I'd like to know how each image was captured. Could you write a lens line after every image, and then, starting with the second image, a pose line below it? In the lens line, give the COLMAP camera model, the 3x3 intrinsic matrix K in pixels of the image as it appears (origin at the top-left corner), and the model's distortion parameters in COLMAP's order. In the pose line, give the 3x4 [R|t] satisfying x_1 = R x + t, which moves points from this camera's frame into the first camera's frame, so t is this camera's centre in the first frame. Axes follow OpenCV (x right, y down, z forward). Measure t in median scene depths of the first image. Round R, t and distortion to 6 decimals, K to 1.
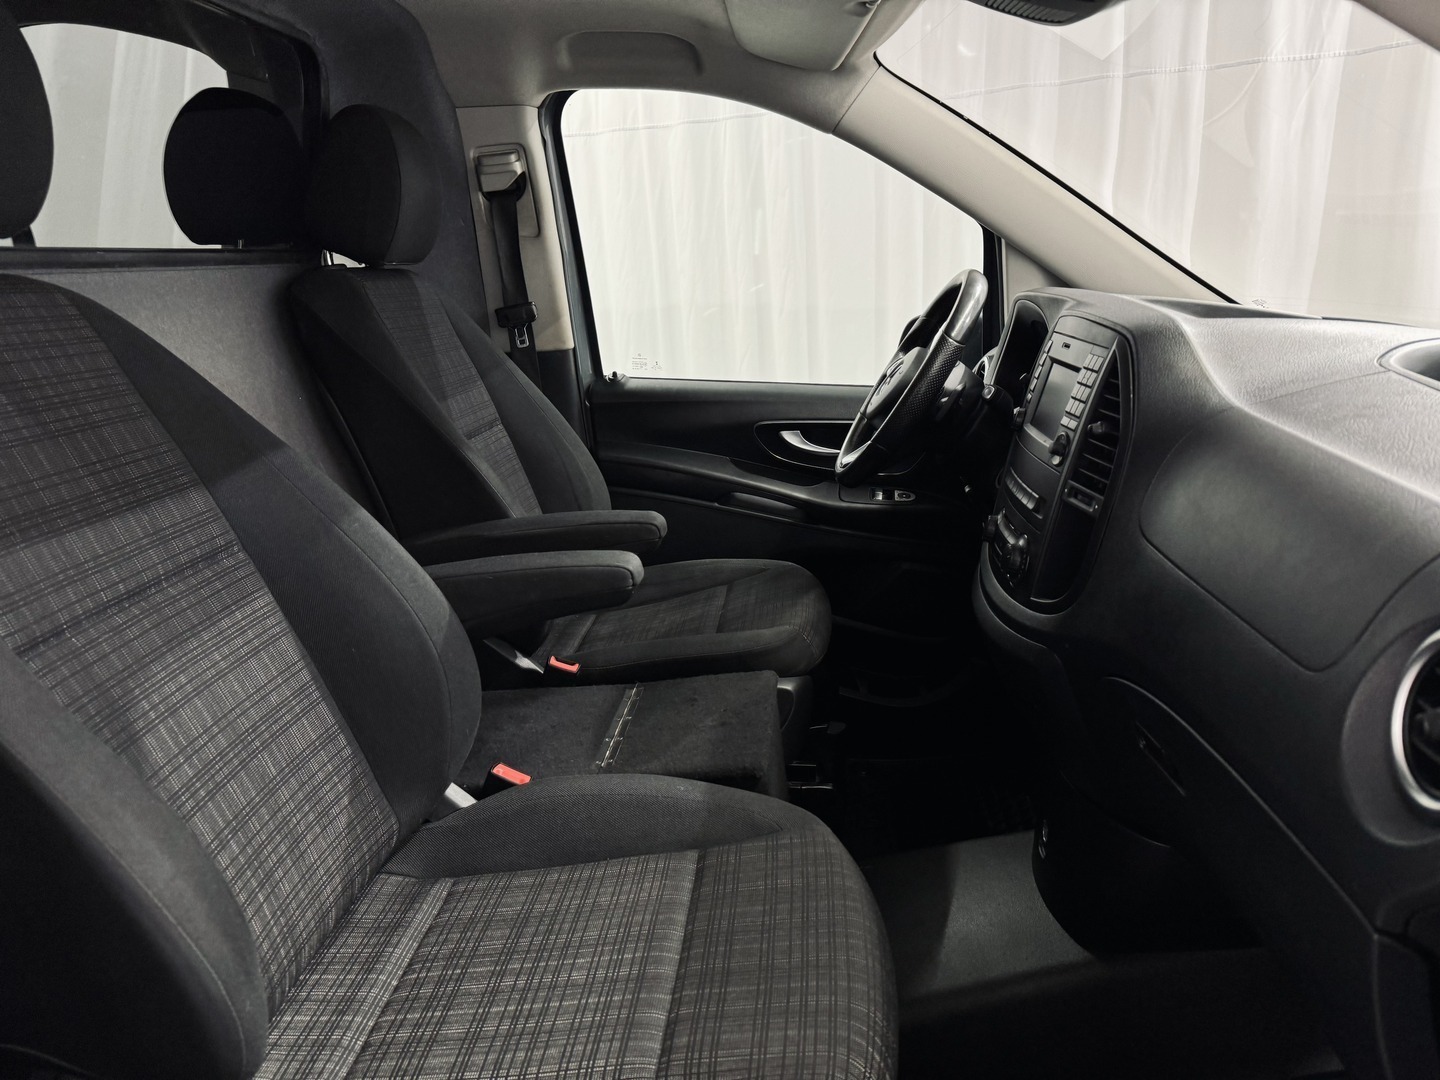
lens RADIAL K [[1011.4, 0, 725.8], [0, 1011.4, 542.7], [0, 0, 1]] dist [0.002941, -0.028480]
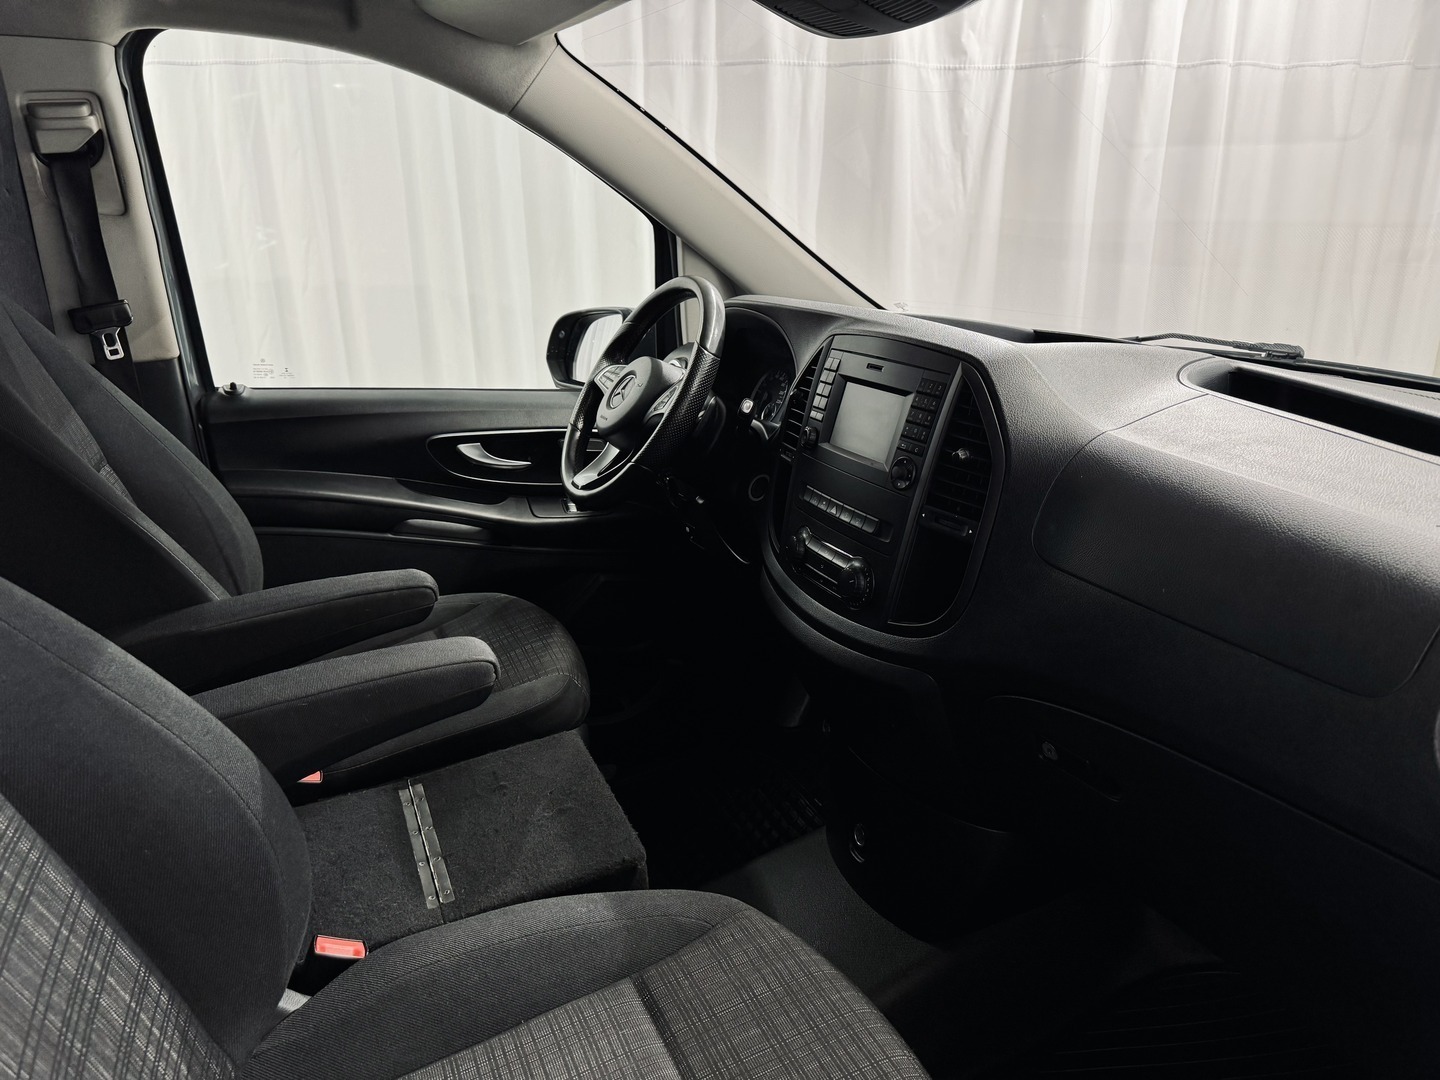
lens RADIAL K [[1011.4, 0, 729.8], [0, 1011.4, 531.1], [0, 0, 1]] dist [0.002941, -0.028480]
pose [[0.875341, -0.104785, 0.472015, -0.173155], [0.095113, 0.994477, 0.044384, -0.055293], [-0.474058, 0.006044, 0.880473, 0.113169]]
